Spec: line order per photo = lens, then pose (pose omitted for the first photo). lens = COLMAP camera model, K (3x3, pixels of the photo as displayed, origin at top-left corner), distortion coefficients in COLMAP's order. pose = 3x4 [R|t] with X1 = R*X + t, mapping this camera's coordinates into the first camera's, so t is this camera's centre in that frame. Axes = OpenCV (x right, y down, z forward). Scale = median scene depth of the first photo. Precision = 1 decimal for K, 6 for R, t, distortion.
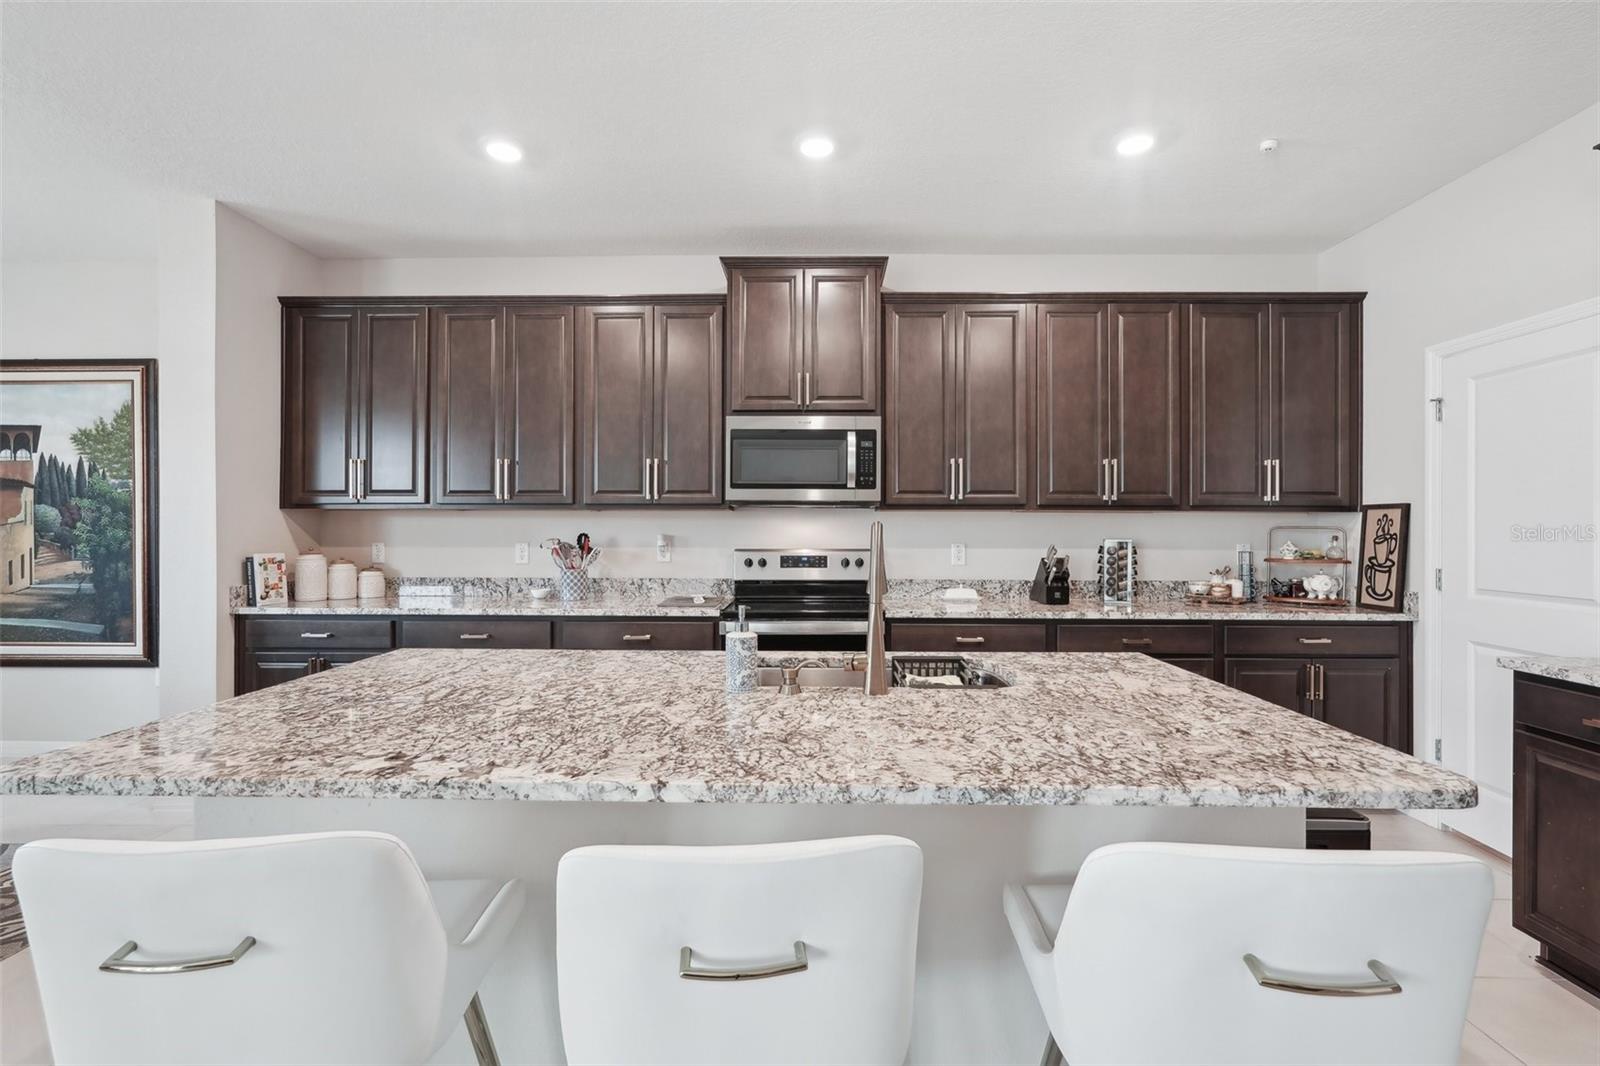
lens RADIAL K [[706.9, 0, 801.3], [0, 706.9, 527.3], [0, 0, 1]] dist [-0.012090, 0.000576]
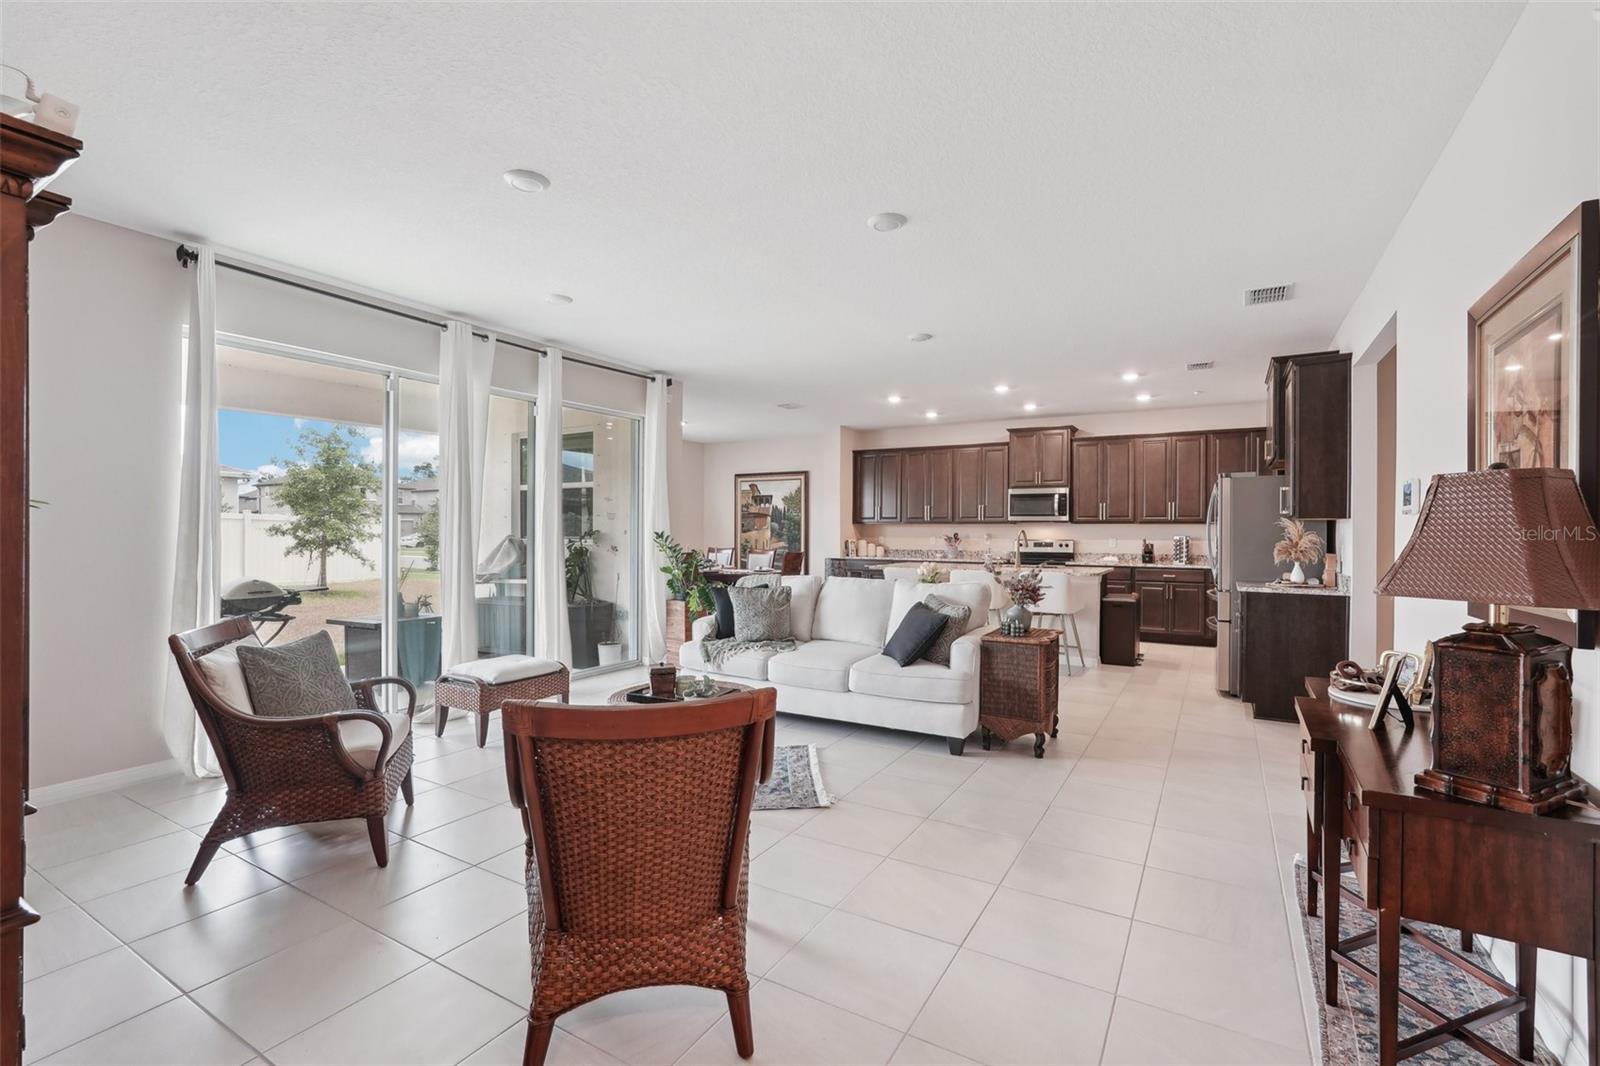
lens RADIAL K [[721.5, 0, 796.8], [0, 721.5, 517.3], [0, 0, 1]] dist [-0.004214, 0.000140]
pose [[0.867111, -0.006684, -0.498069, 0.511998], [-0.004313, 0.999772, -0.020926, 0.009280], [0.498096, 0.020293, 0.866885, -1.614494]]
